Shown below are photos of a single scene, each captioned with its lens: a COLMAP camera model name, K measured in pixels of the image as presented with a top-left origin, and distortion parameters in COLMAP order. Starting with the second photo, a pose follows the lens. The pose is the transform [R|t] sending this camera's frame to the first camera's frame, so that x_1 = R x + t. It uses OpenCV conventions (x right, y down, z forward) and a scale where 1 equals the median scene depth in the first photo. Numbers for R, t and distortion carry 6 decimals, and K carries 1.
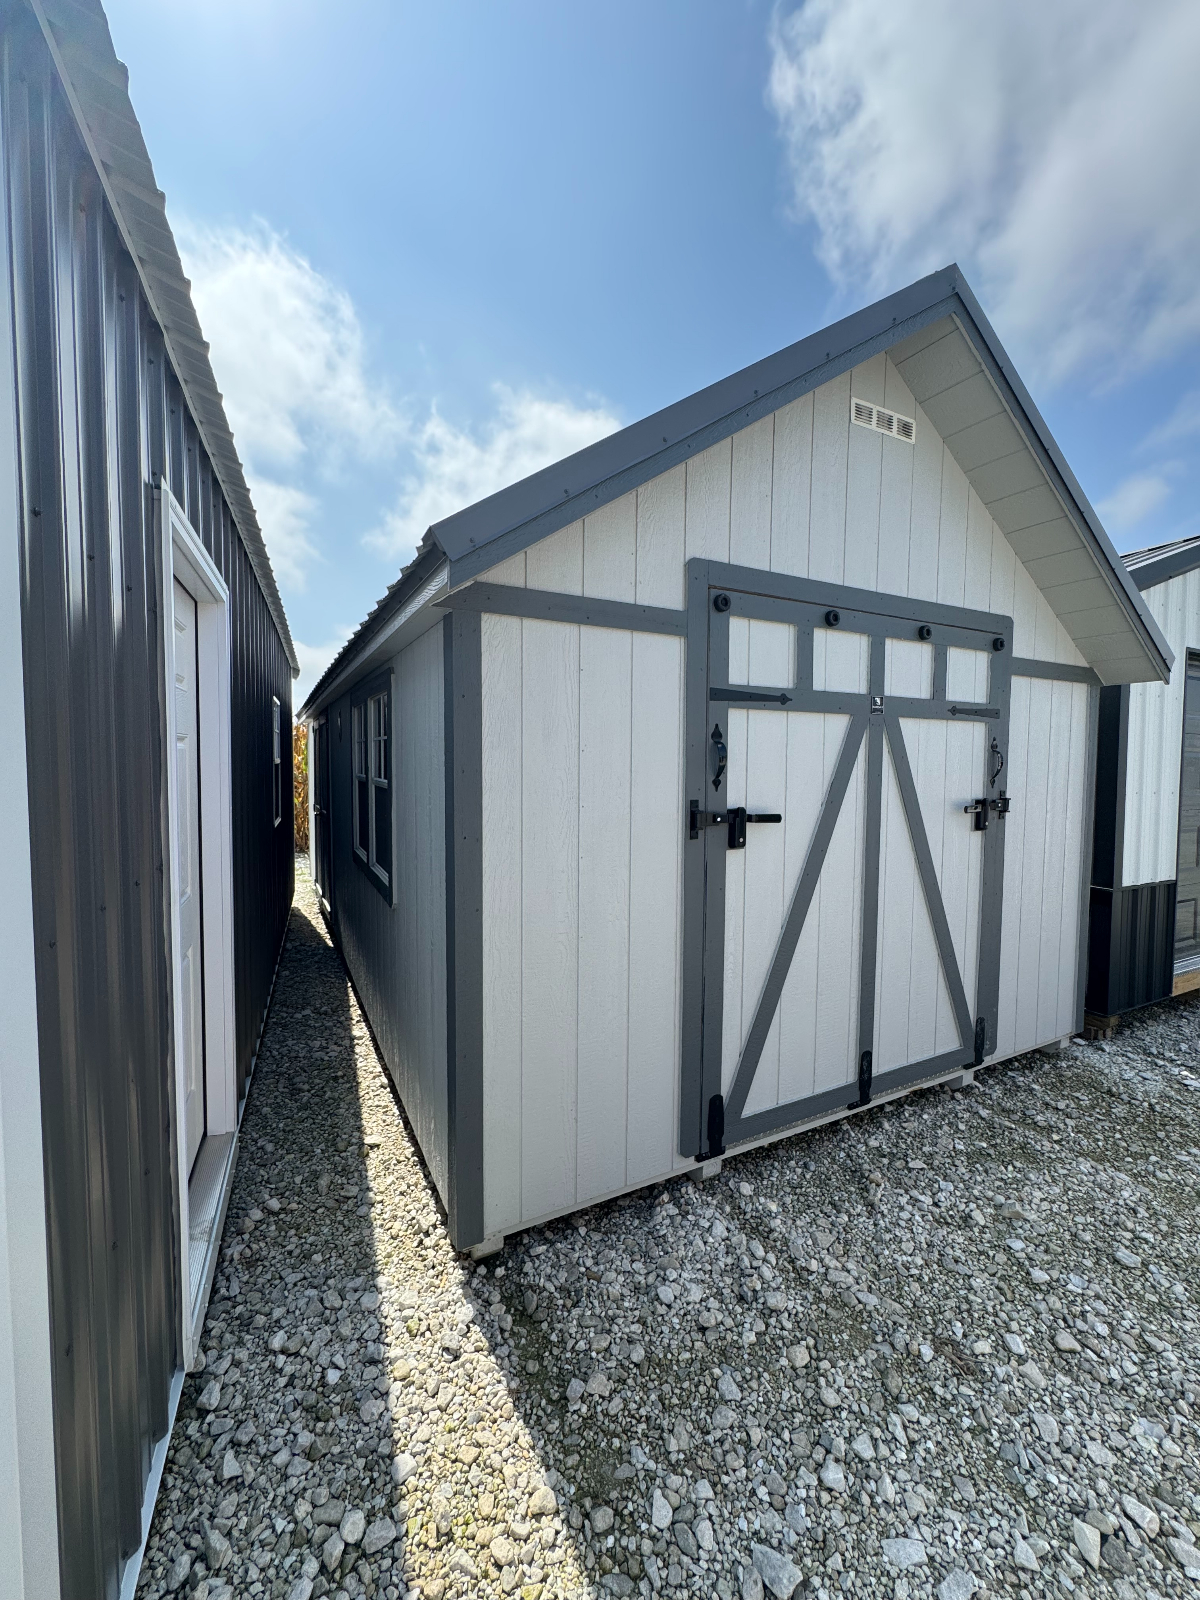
lens RADIAL K [[643.1, 0, 602.8], [0, 643.1, 800.0], [0, 0, 1]] dist [-0.003925, 0.000185]
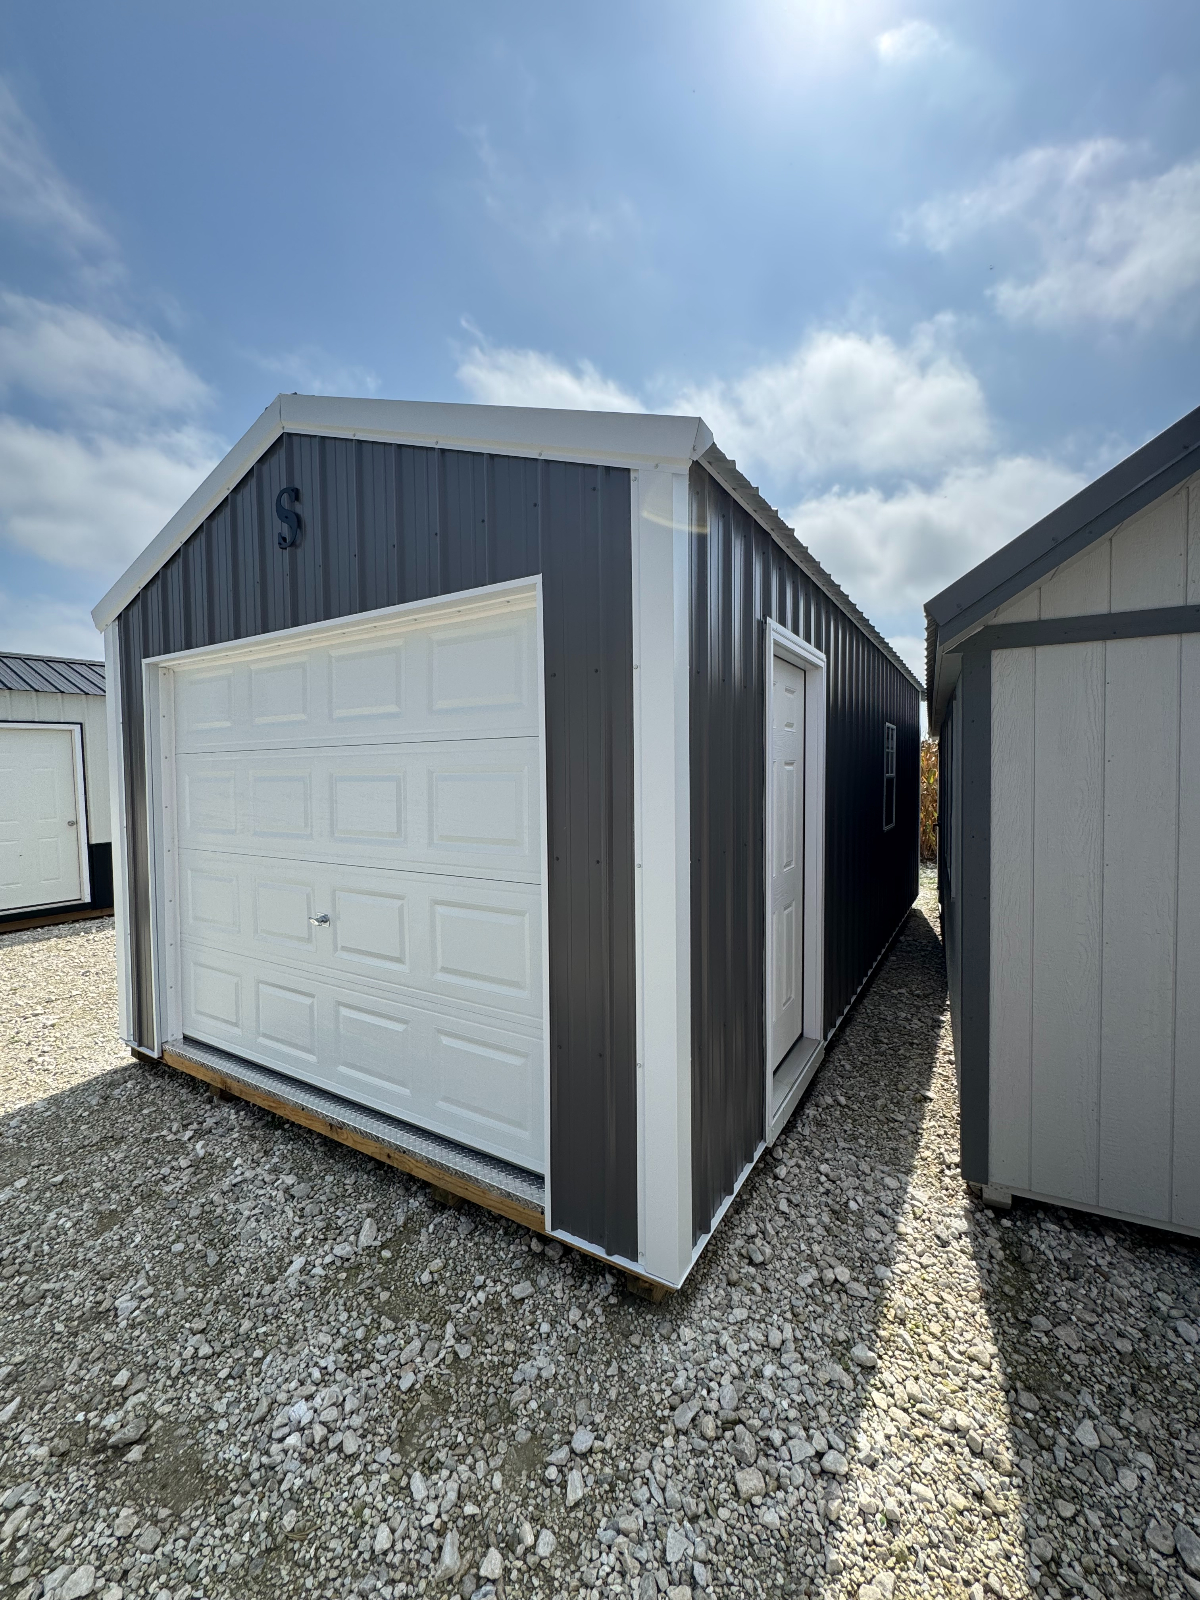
lens RADIAL K [[643.1, 0, 599.5], [0, 643.1, 807.9], [0, 0, 1]] dist [-0.003925, 0.000185]
pose [[0.575928, 0.021219, -0.817225, 0.339398], [-0.029889, 0.999541, 0.004889, 0.017780], [0.816954, 0.021610, 0.576298, -0.258925]]
